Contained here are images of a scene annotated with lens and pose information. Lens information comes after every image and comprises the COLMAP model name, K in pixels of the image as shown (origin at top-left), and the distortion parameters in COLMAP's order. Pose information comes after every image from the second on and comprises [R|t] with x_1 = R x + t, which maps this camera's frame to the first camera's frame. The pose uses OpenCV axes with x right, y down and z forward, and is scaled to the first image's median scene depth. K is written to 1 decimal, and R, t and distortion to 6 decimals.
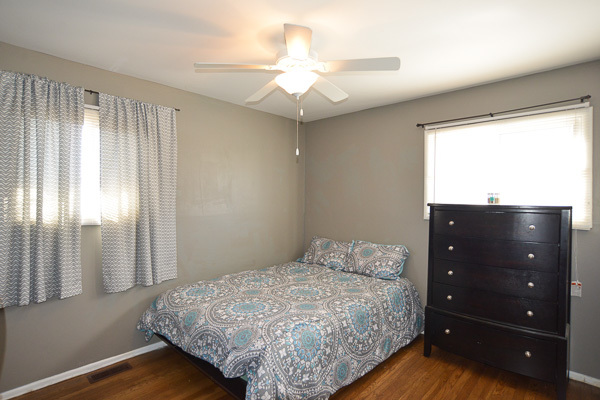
lens RADIAL K [[321.0, 0, 300.0], [0, 321.0, 200.0], [0, 0, 1]] dist [-0.013820, 0.001228]
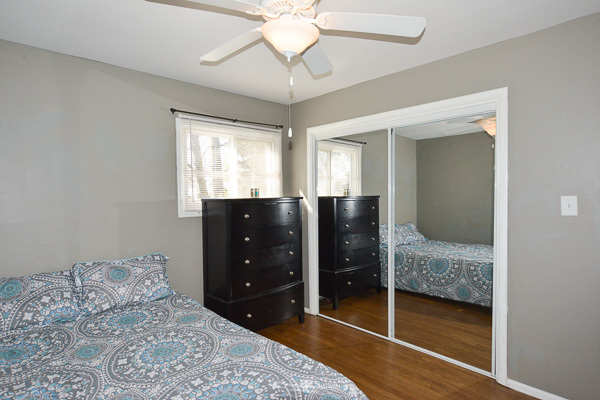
lens RADIAL K [[321.0, 0, 300.0], [0, 321.0, 200.0], [0, 0, 1]] dist [-0.013820, 0.001228]
pose [[0.065818, -0.036622, 0.997159, -0.611035], [0.017727, 0.999211, 0.035527, -0.018185], [-0.997674, 0.015338, 0.066415, 0.759356]]
